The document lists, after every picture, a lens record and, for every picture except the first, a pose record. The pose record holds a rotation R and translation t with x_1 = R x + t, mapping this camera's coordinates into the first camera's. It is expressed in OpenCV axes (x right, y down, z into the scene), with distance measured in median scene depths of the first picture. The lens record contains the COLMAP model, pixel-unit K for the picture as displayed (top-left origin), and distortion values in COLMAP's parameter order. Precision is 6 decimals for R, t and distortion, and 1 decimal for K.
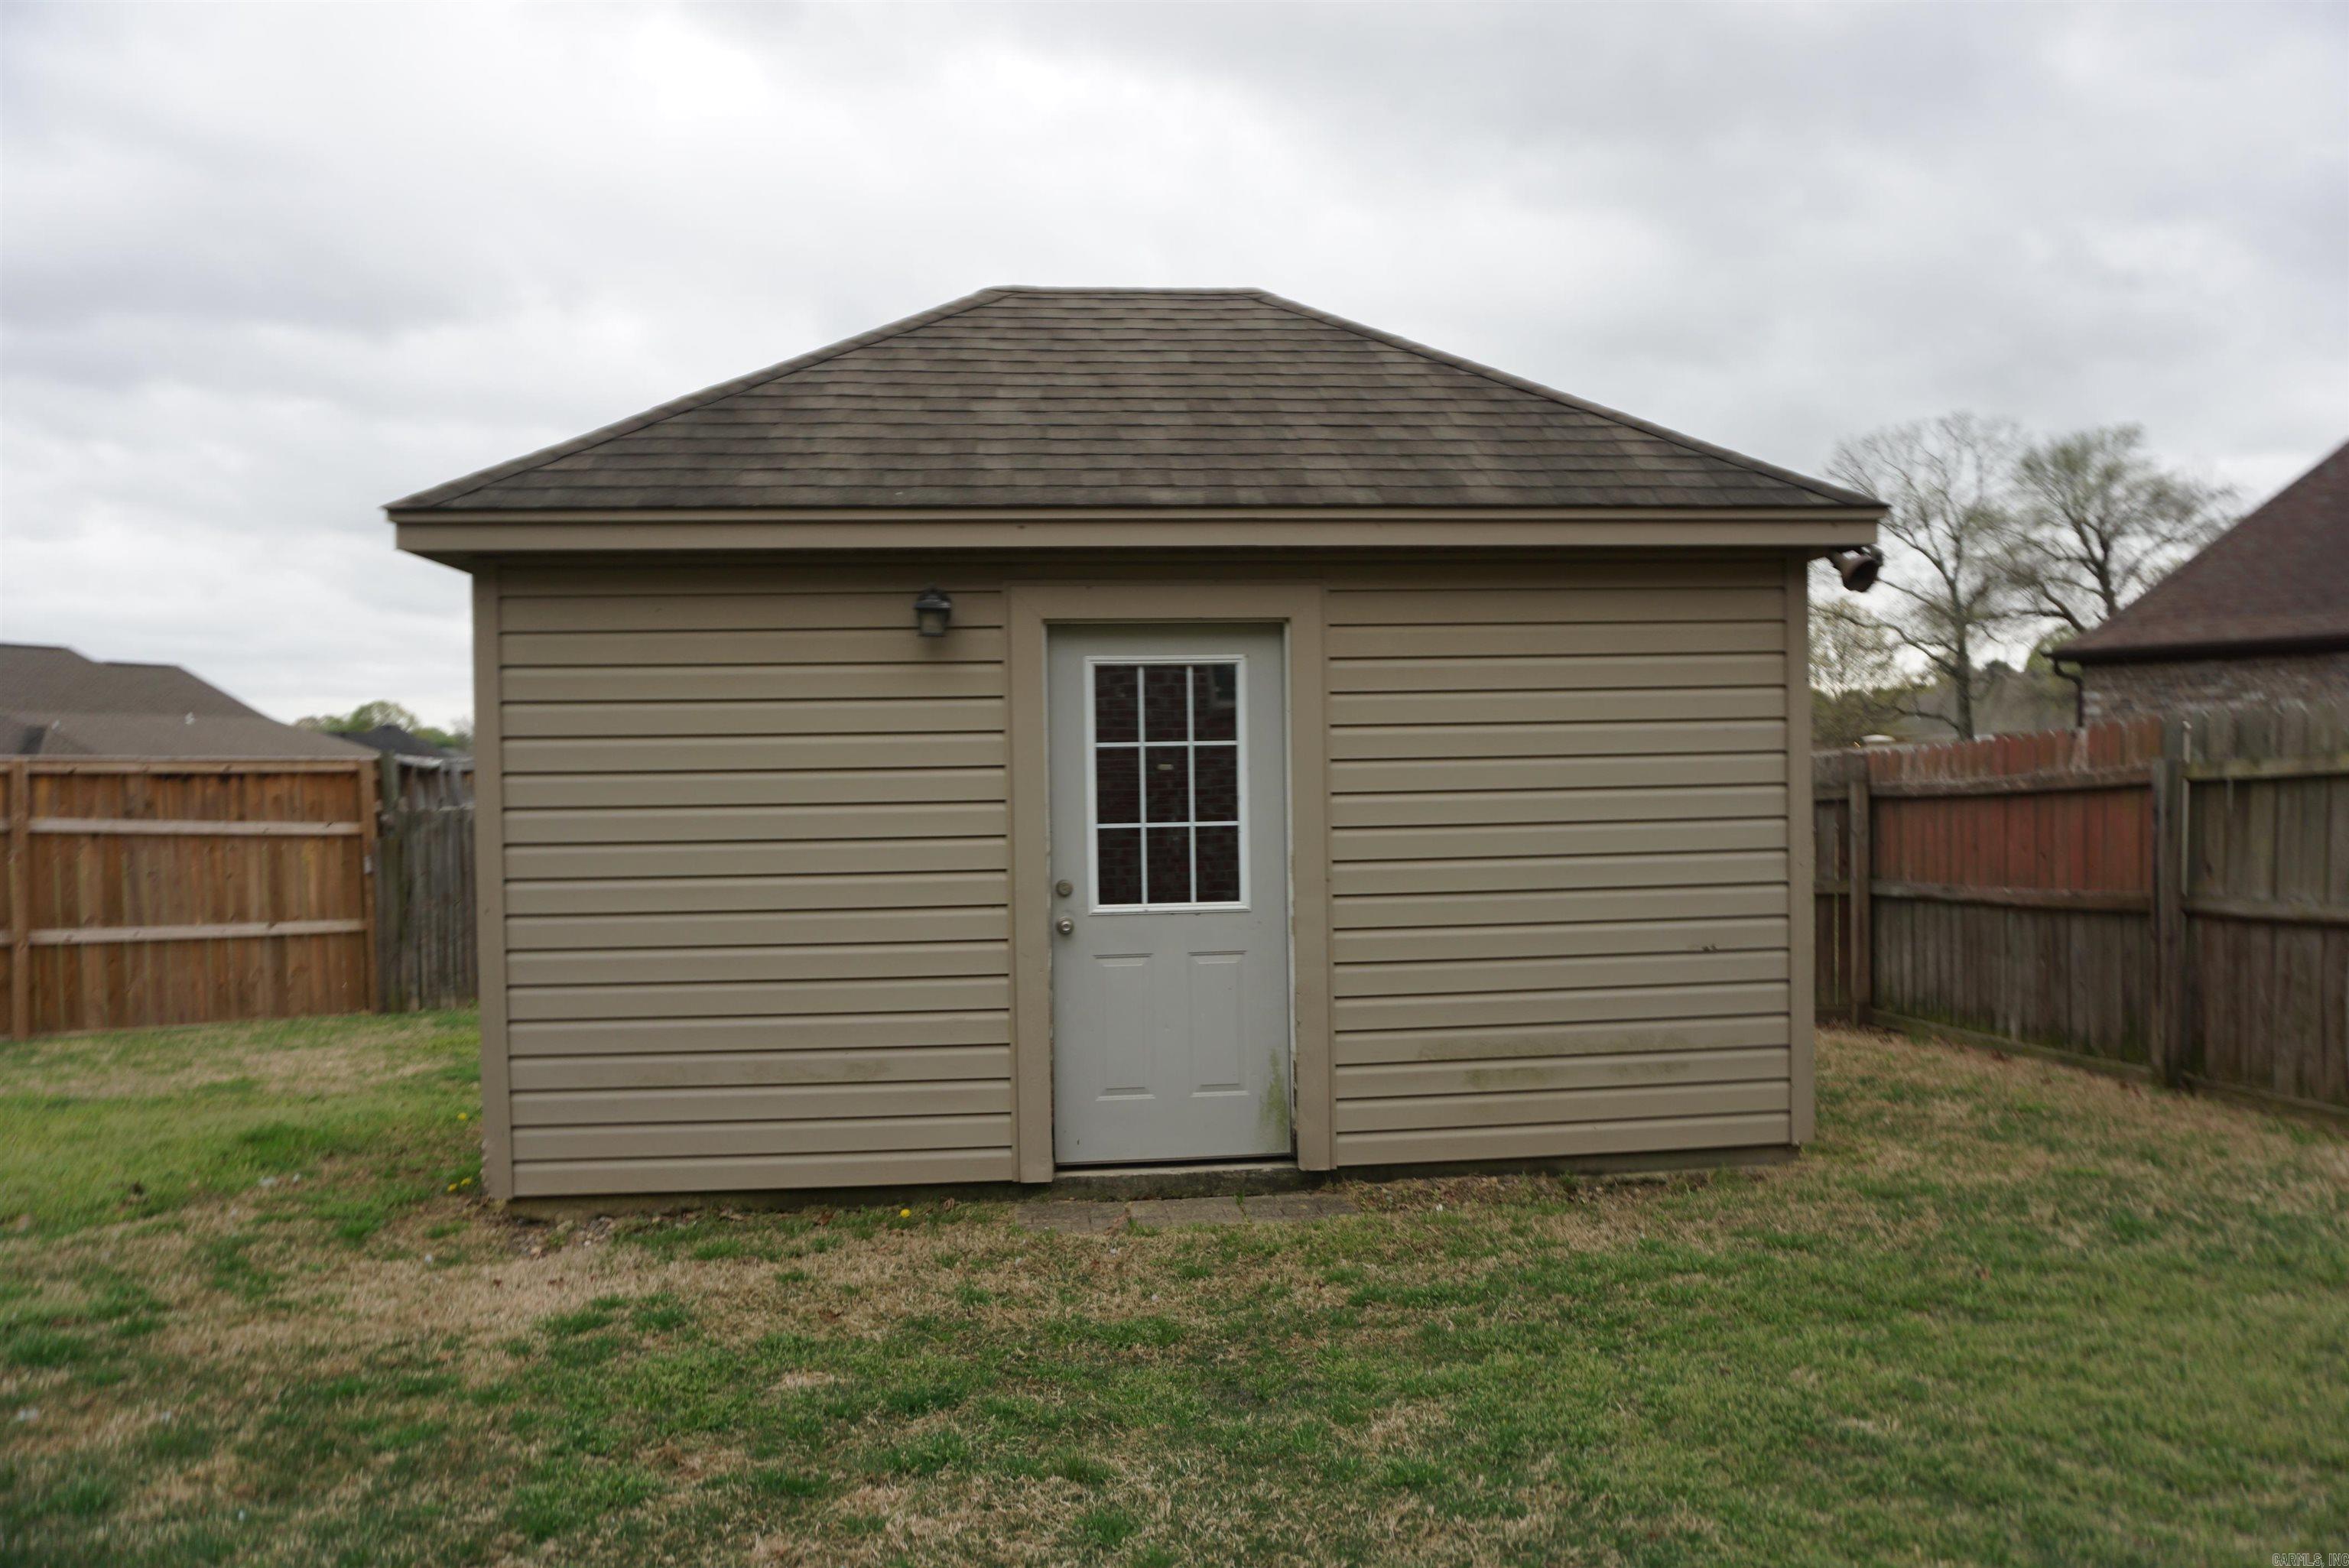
lens RADIAL K [[1559.2, 0, 1167.7], [0, 1559.2, 785.3], [0, 0, 1]] dist [-0.032508, 0.013582]
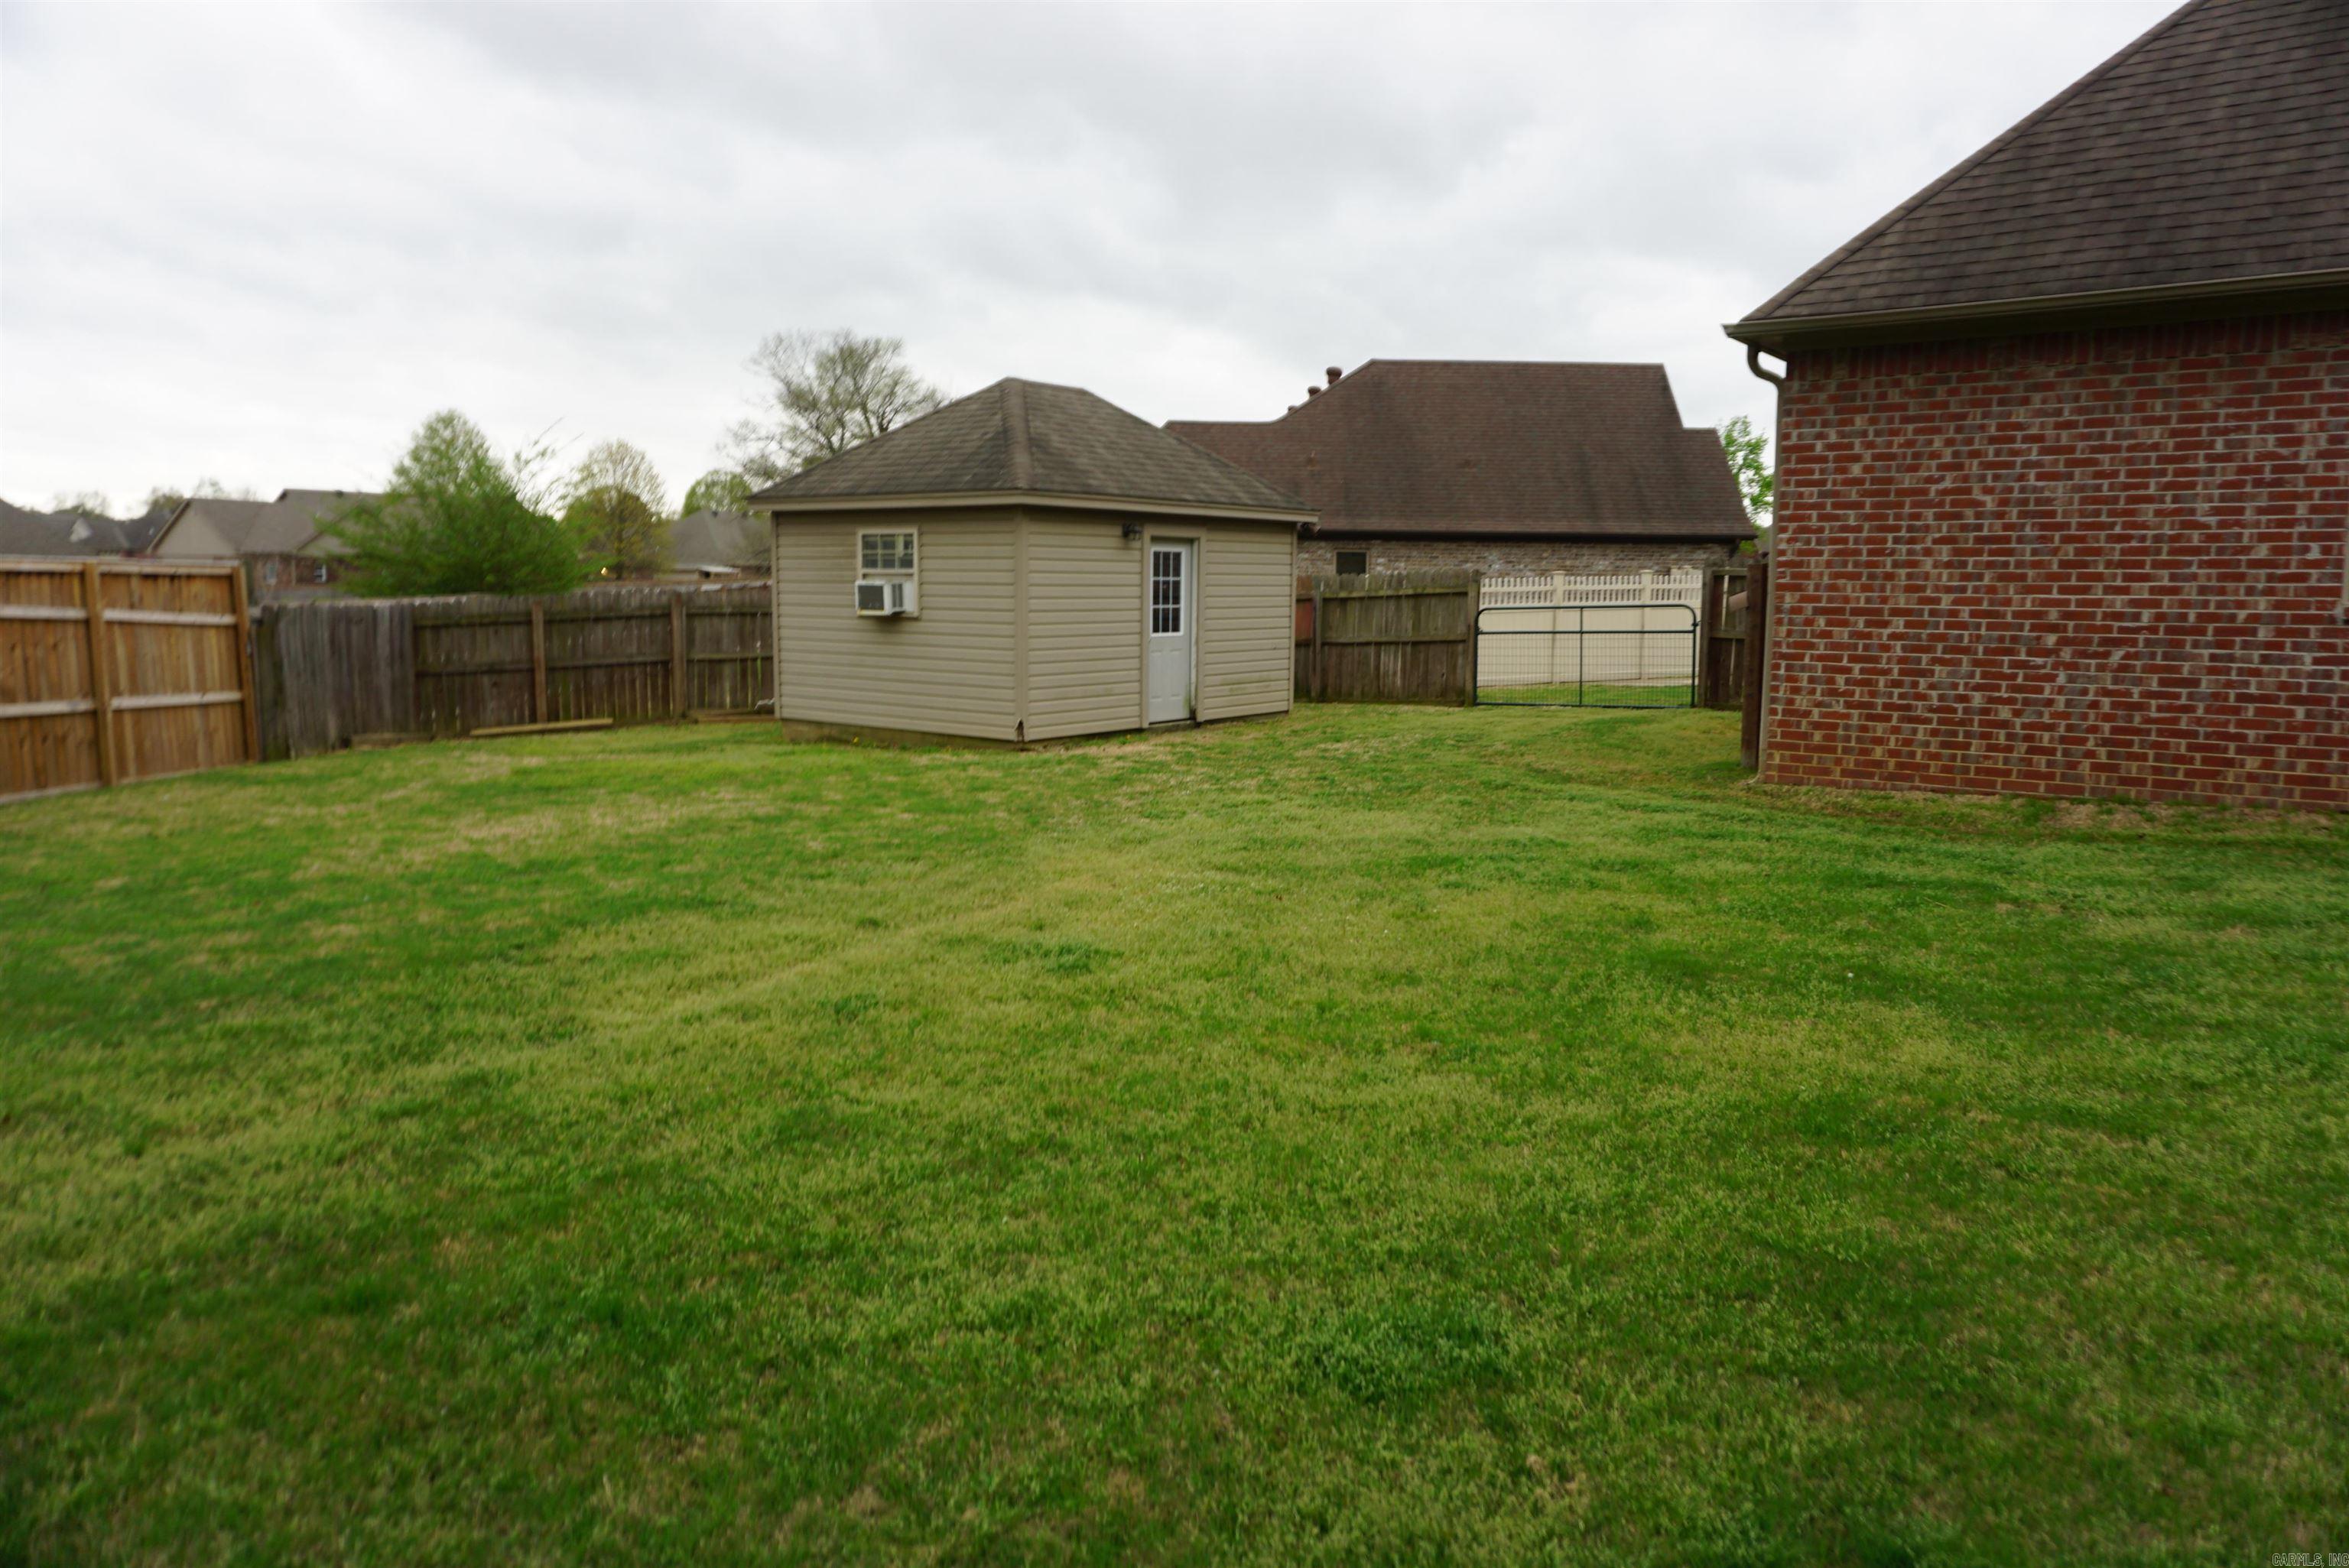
lens RADIAL K [[1559.2, 0, 1179.9], [0, 1559.2, 788.8], [0, 0, 1]] dist [-0.032508, 0.013582]
pose [[0.669439, -0.074949, 0.739077, -2.171791], [-0.009353, 0.993968, 0.109269, 0.045354], [-0.742808, -0.080062, 0.664700, -0.995674]]
